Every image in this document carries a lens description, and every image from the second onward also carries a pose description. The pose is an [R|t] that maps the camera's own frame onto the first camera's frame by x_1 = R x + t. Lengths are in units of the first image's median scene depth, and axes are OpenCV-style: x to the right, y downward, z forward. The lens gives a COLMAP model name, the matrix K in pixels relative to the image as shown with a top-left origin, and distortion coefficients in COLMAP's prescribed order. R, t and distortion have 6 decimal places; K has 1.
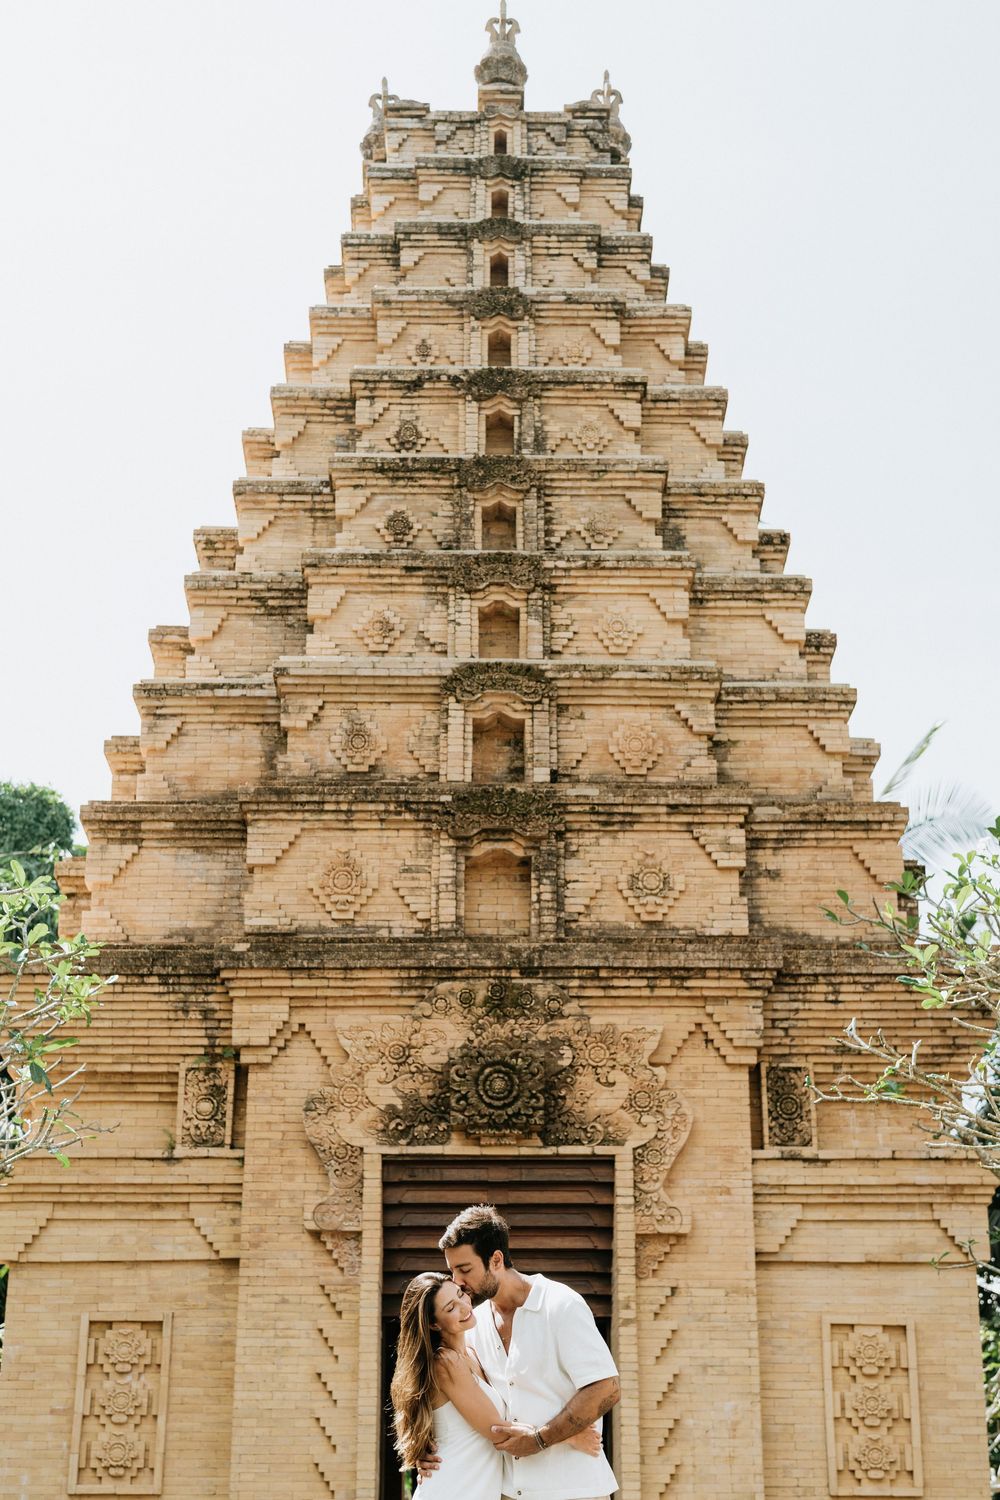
lens RADIAL K [[2412.2, 0, 500.0], [0, 2412.2, 750.0], [0, 0, 1]] dist [-0.014924, 0.093462]
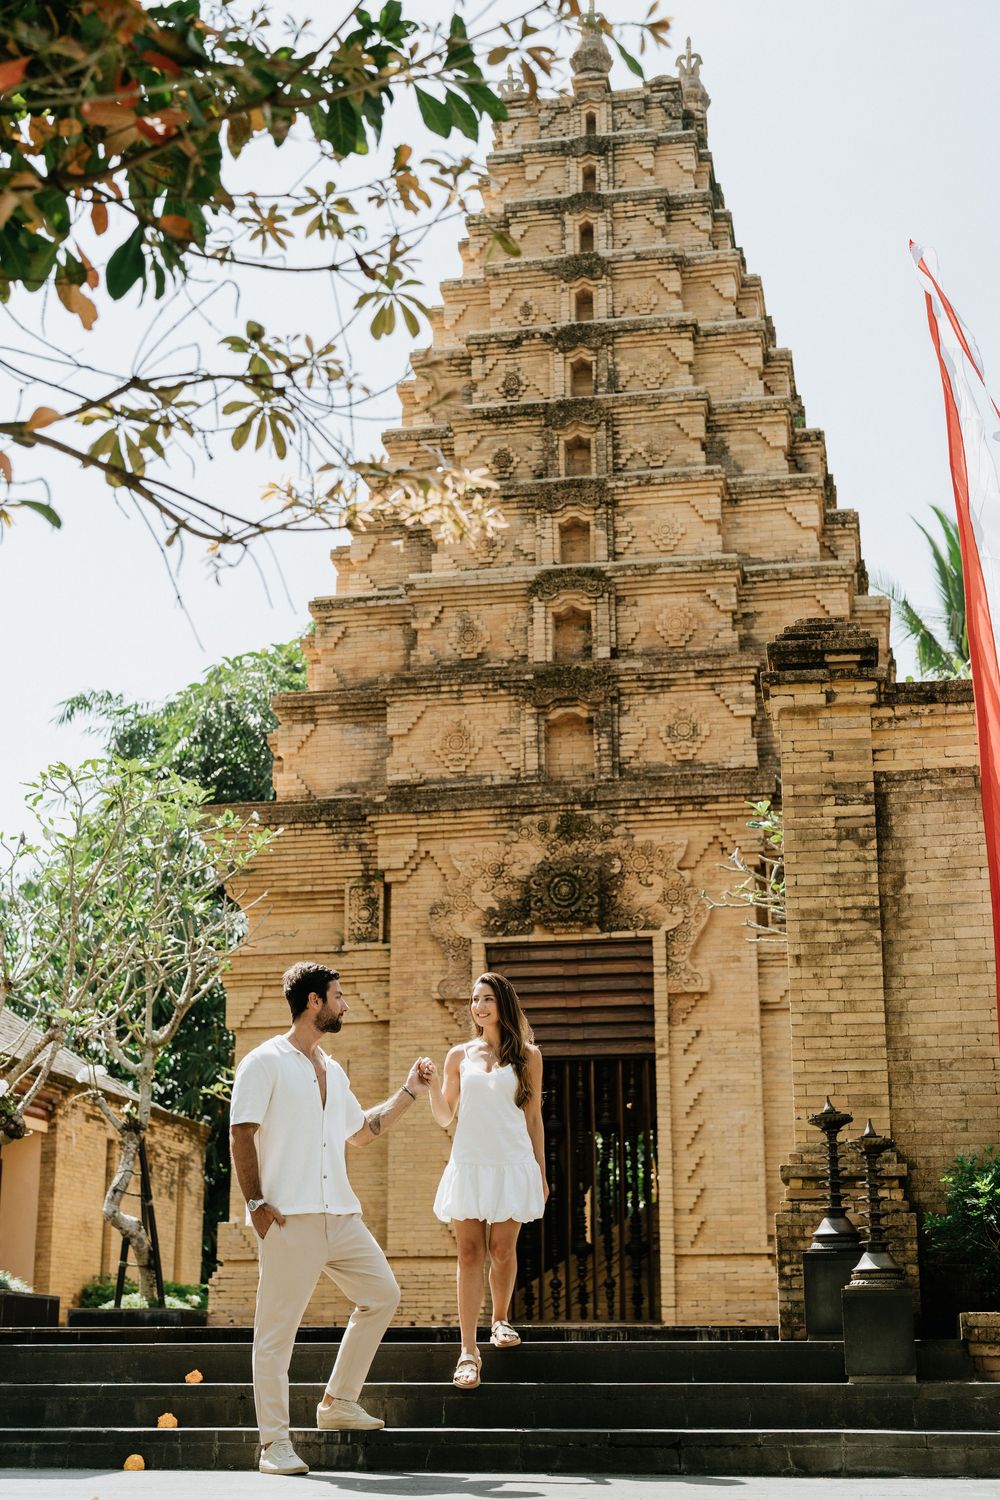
lens RADIAL K [[2412.2, 0, 500.0], [0, 2412.2, 750.0], [0, 0, 1]] dist [-0.014924, 0.093462]
pose [[0.976720, -0.056674, -0.206894, 0.230494], [0.080507, 0.990815, 0.108647, -0.084298], [0.198837, -0.122774, 0.972312, -0.304119]]
